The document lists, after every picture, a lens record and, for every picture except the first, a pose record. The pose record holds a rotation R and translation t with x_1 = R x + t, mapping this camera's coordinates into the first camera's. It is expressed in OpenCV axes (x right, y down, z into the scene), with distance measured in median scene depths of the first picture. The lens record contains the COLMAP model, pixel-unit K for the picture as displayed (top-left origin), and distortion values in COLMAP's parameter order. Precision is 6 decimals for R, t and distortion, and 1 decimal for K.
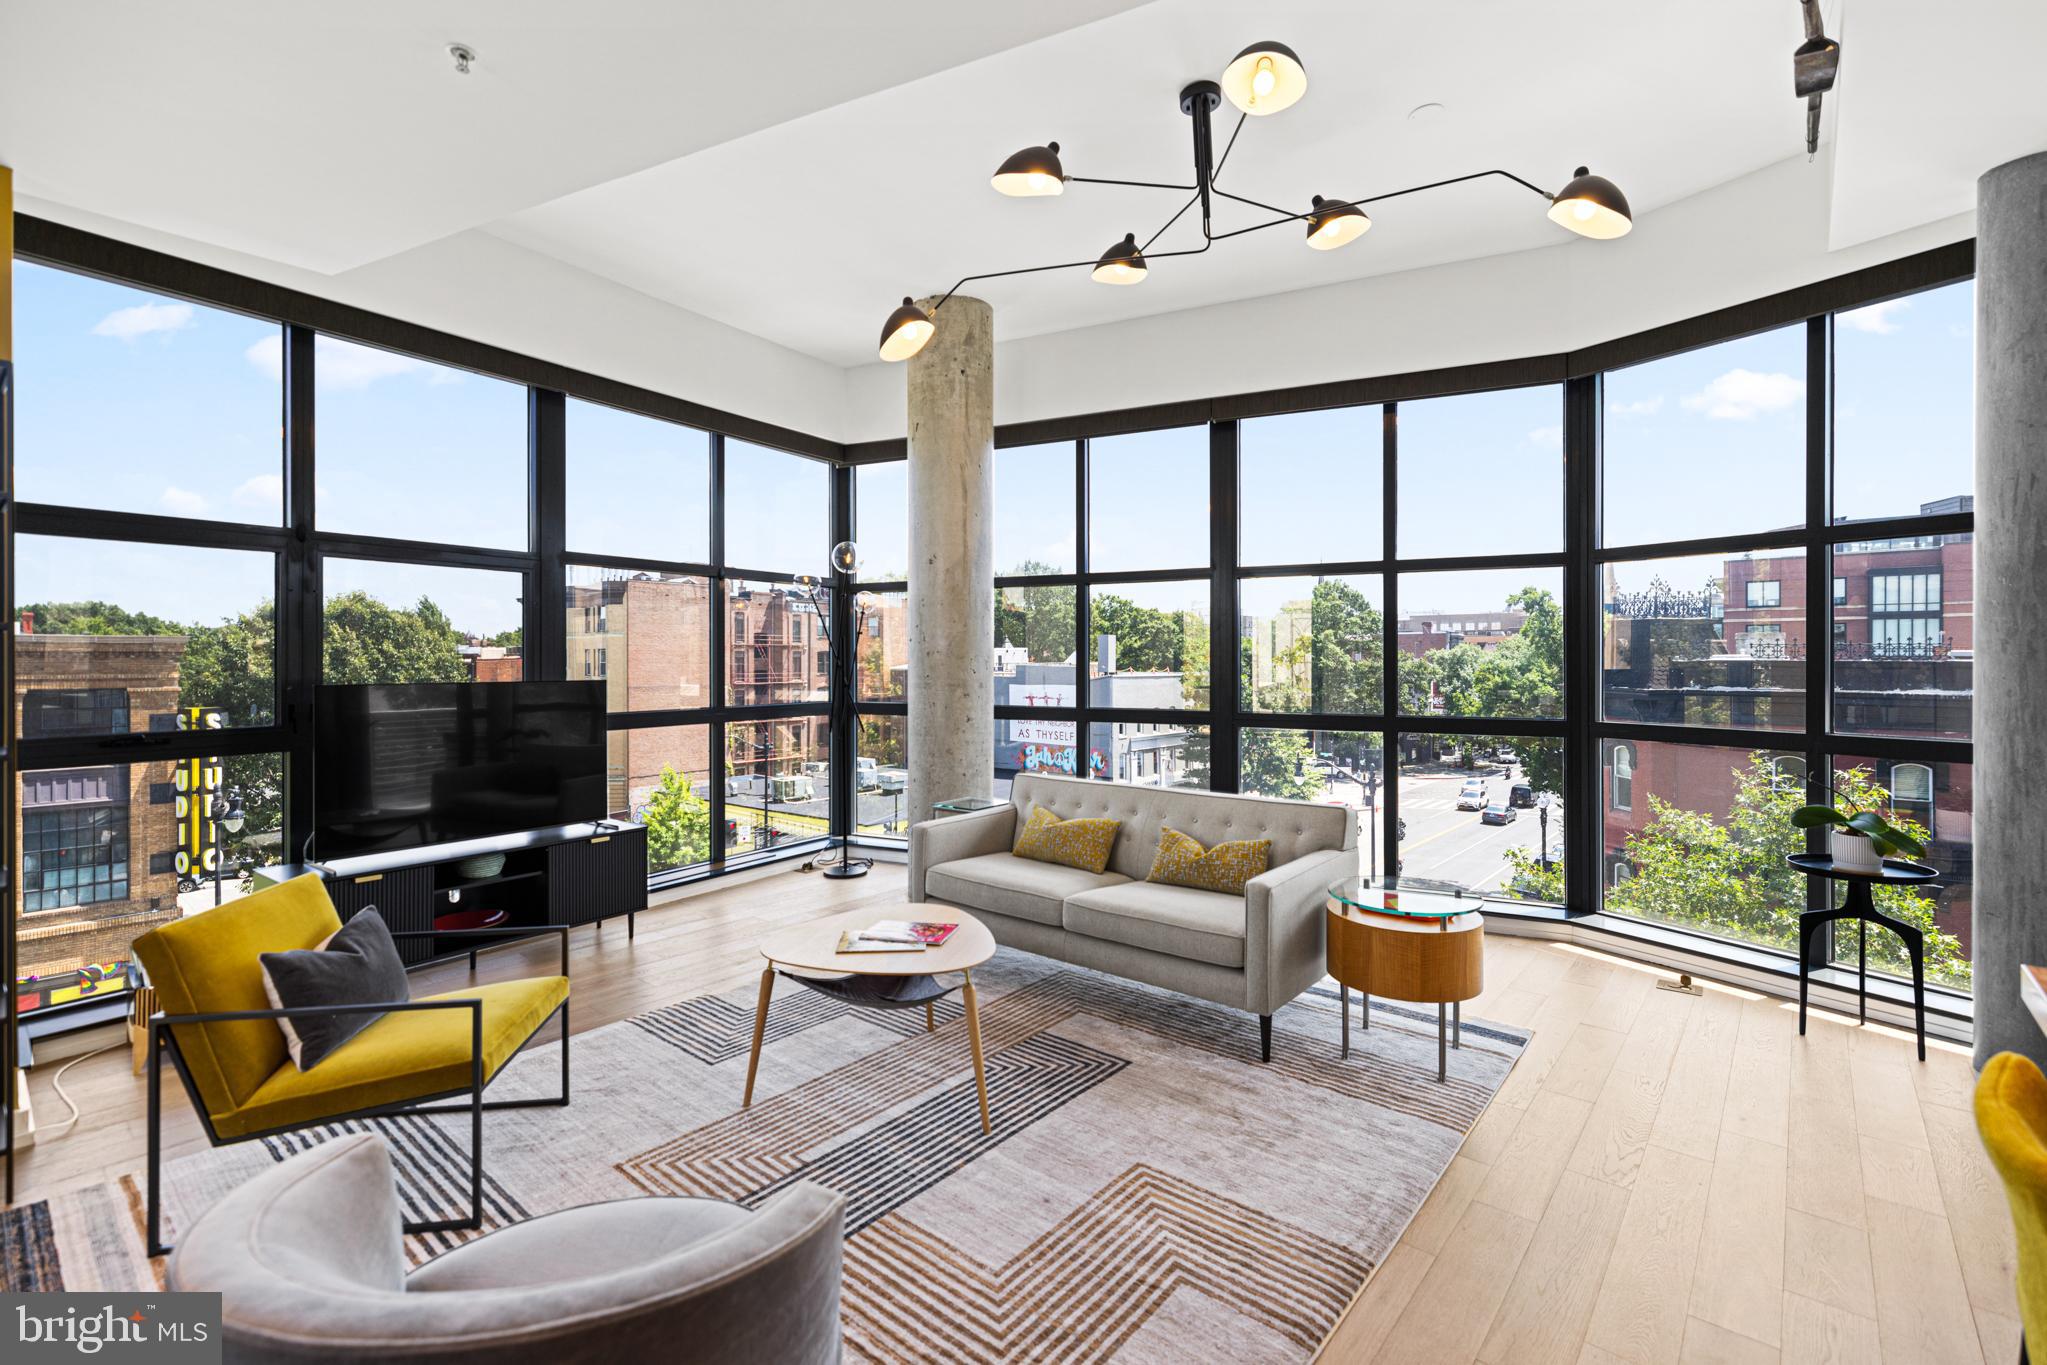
lens RADIAL K [[912.3, 0, 1022.9], [0, 912.3, 667.3], [0, 0, 1]] dist [0.004879, -0.001945]
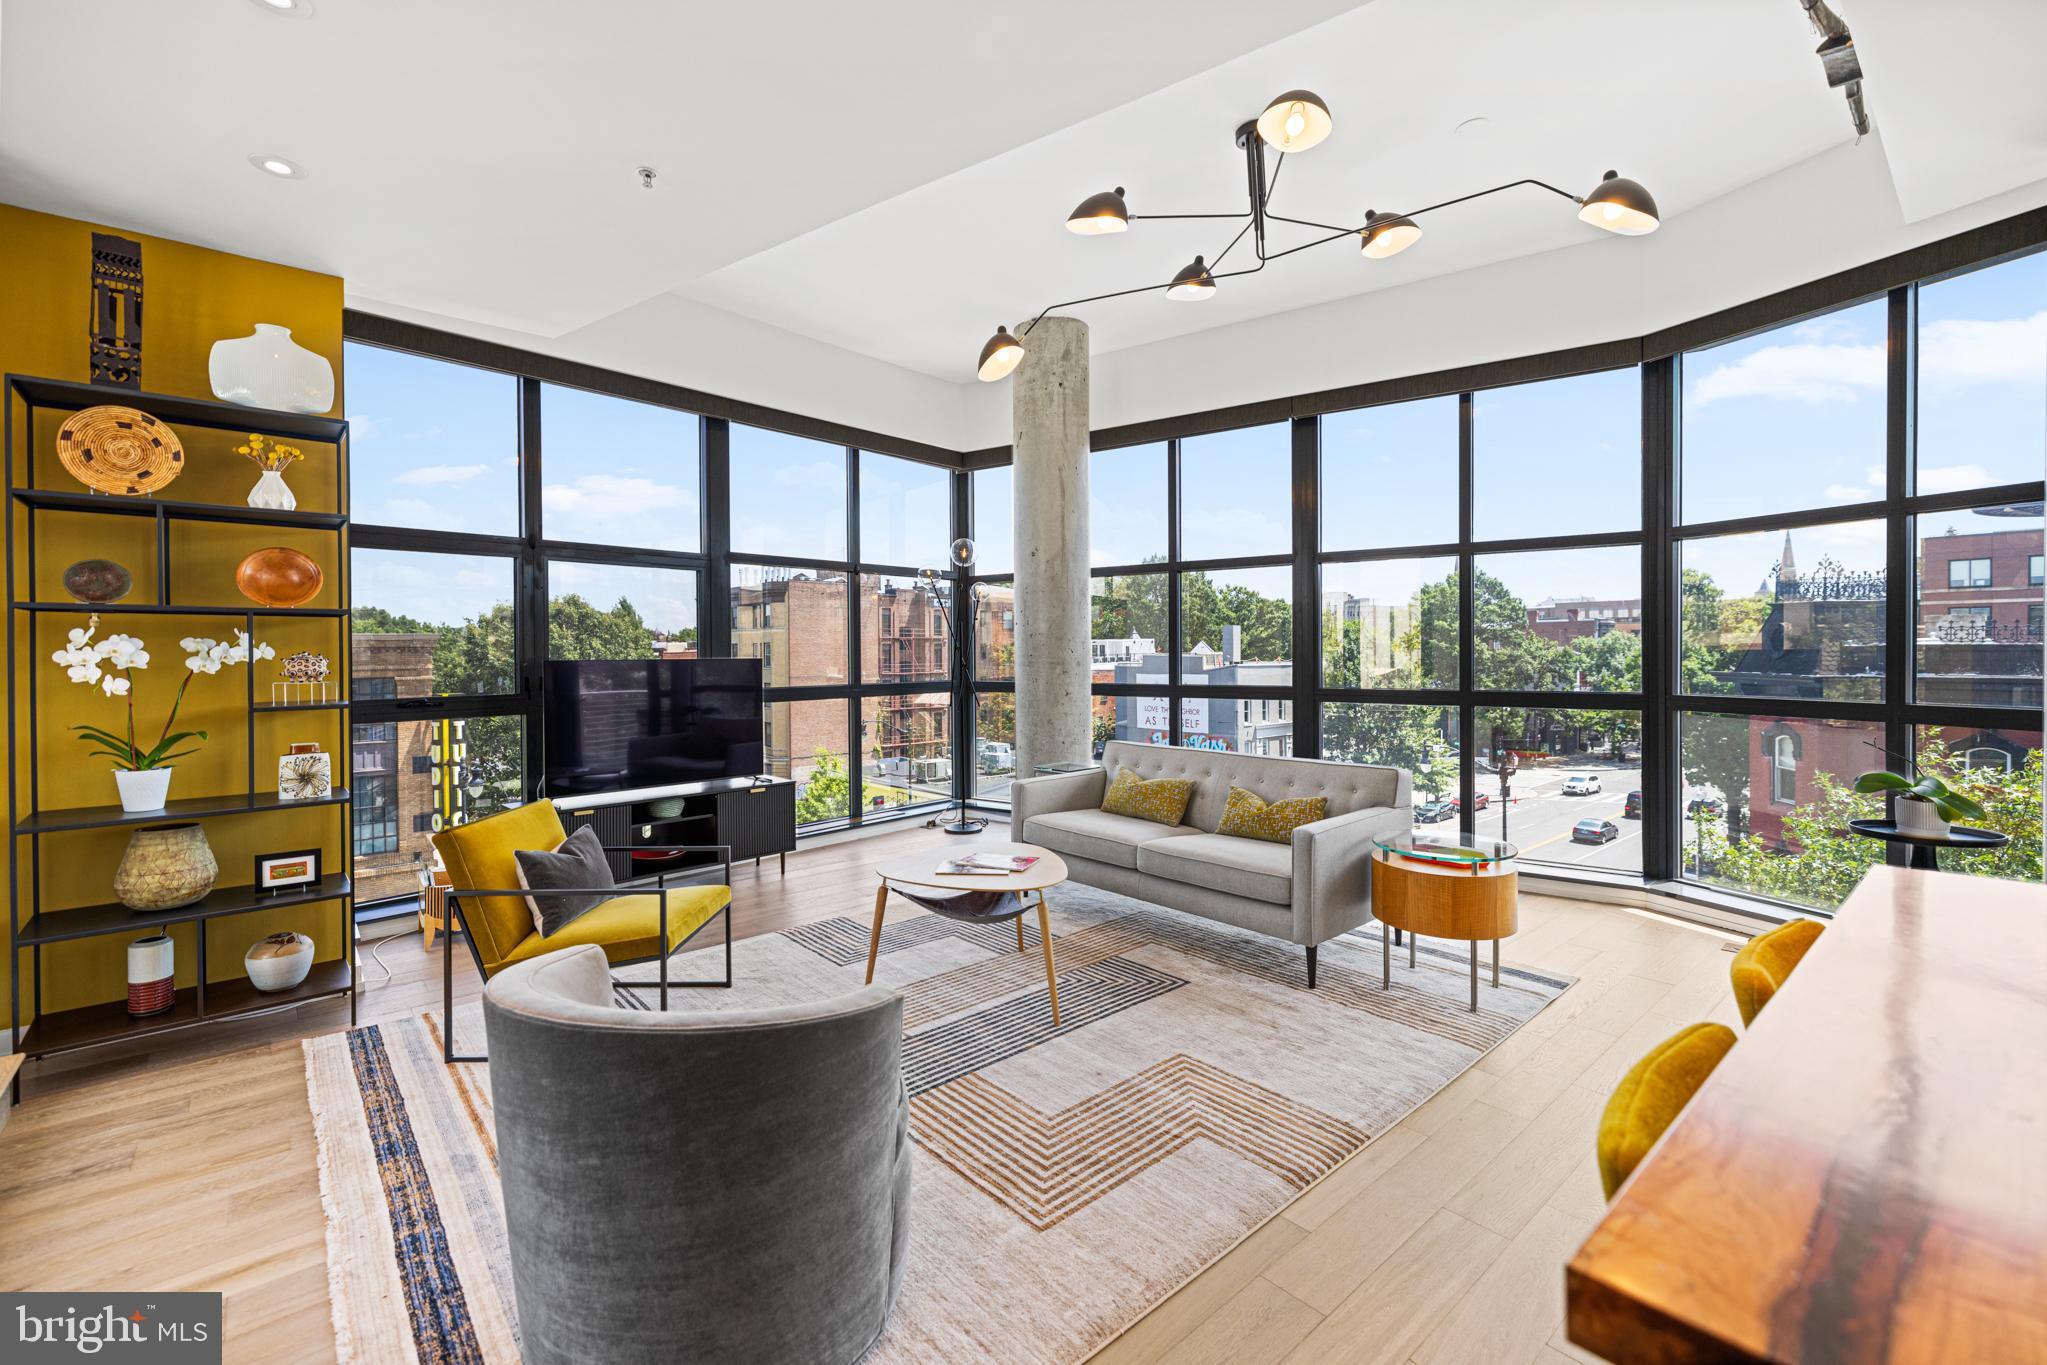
lens RADIAL K [[869.8, 0, 1021.1], [0, 869.8, 664.9], [0, 0, 1]] dist [-0.001176, 0.000545]
pose [[0.988953, -0.003483, -0.148188, 0.057160], [0.004628, 0.999962, 0.007383, 0.017964], [0.148156, -0.007987, 0.988932, -0.091612]]
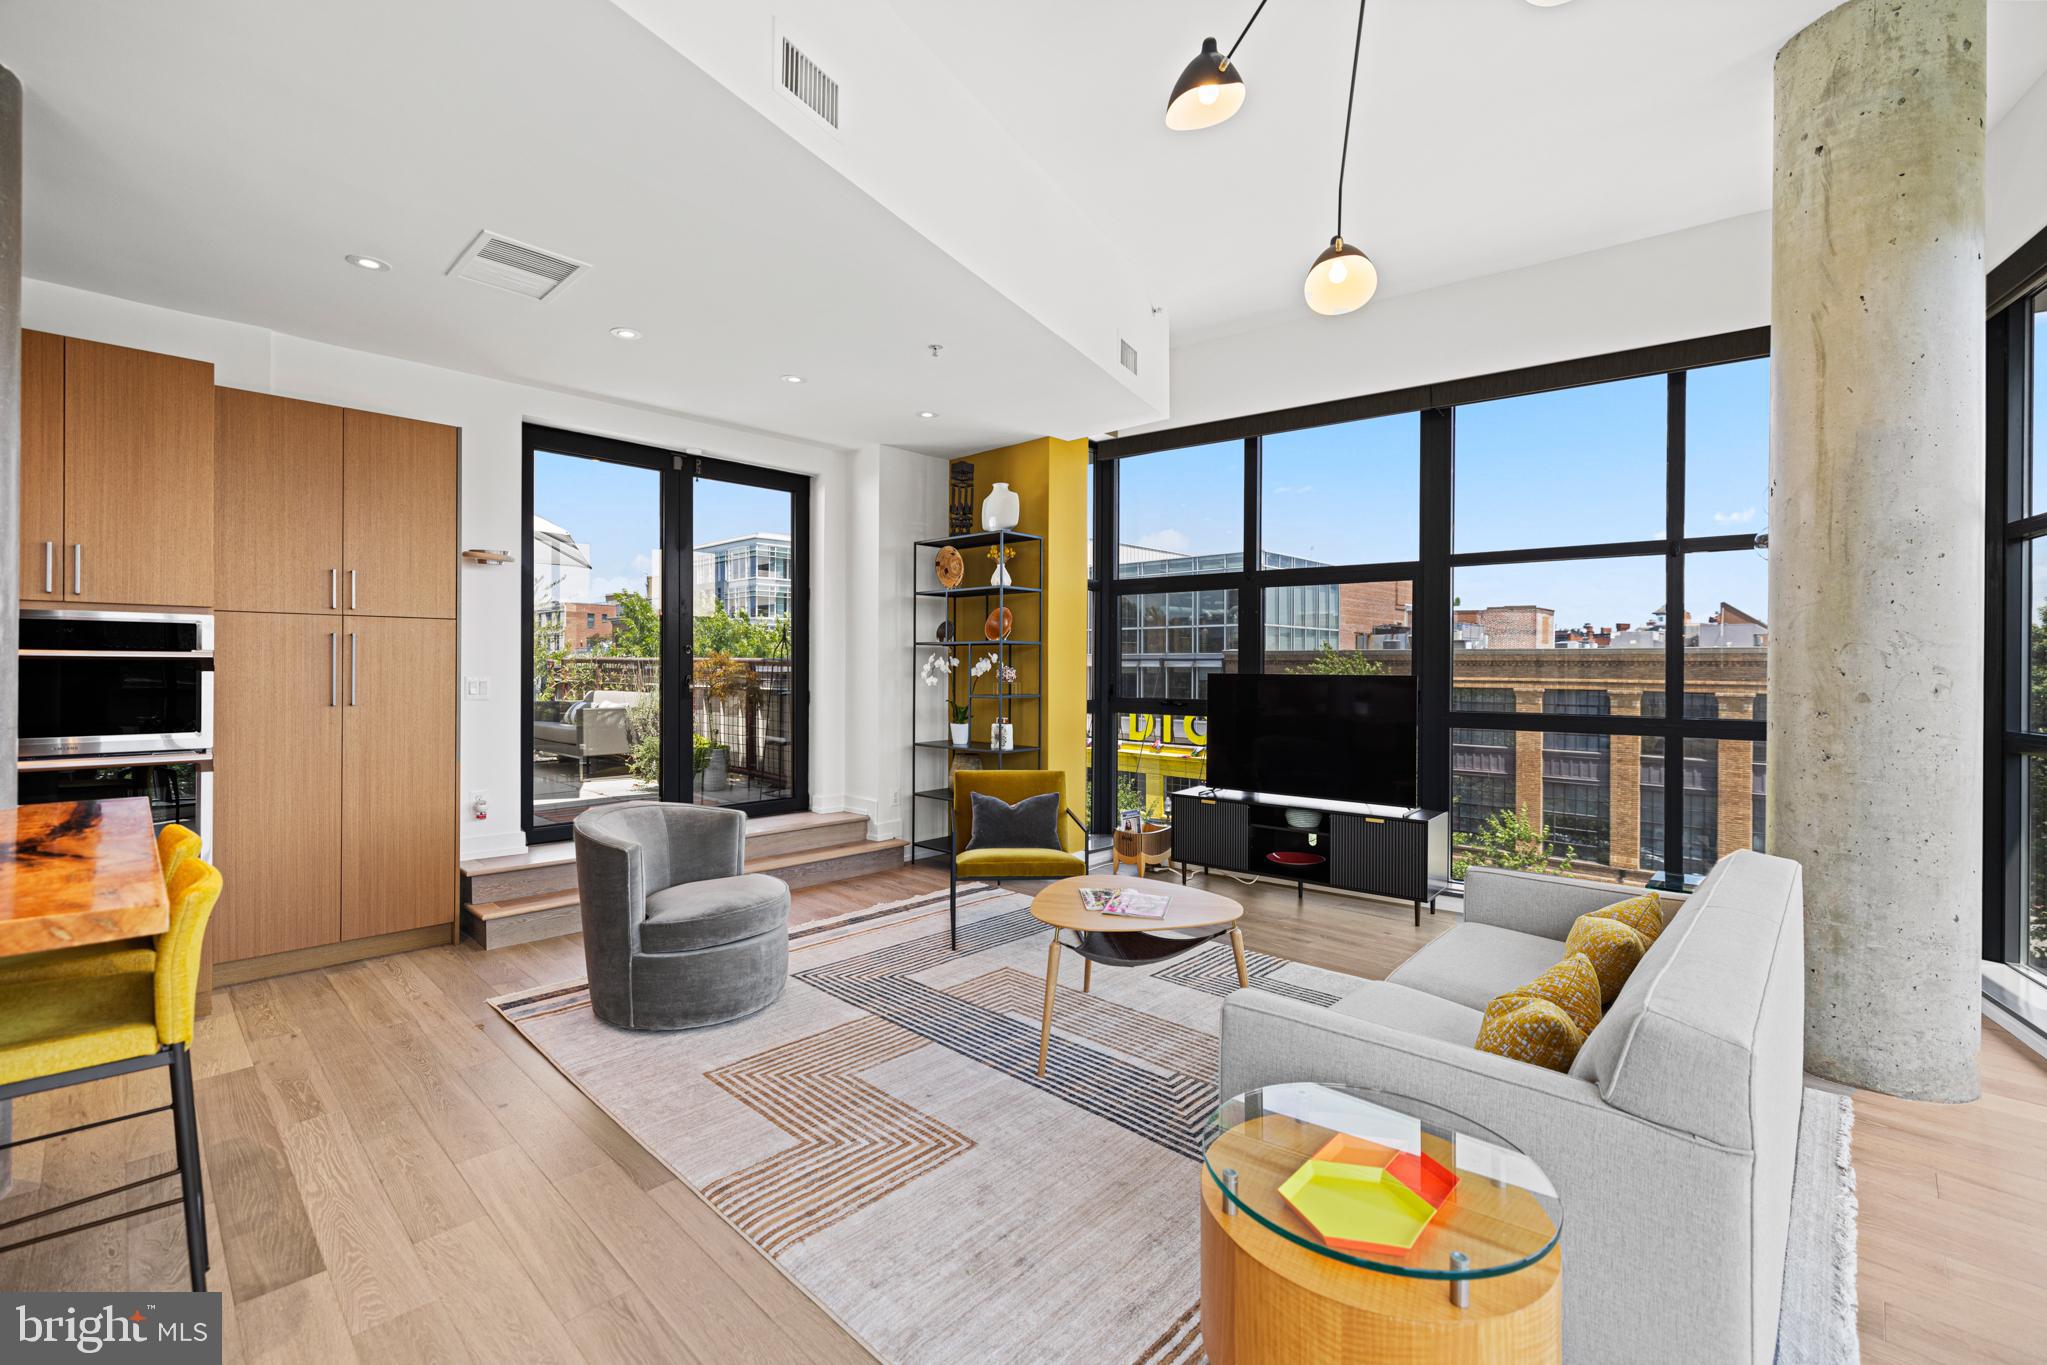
lens RADIAL K [[869.8, 0, 988.1], [0, 869.8, 676.4], [0, 0, 1]] dist [-0.001176, 0.000545]
pose [[-0.076655, 0.009711, -0.997010, 0.679921], [-0.013401, 0.999852, 0.010769, 0.011234], [0.996968, 0.014187, -0.076514, 0.681532]]
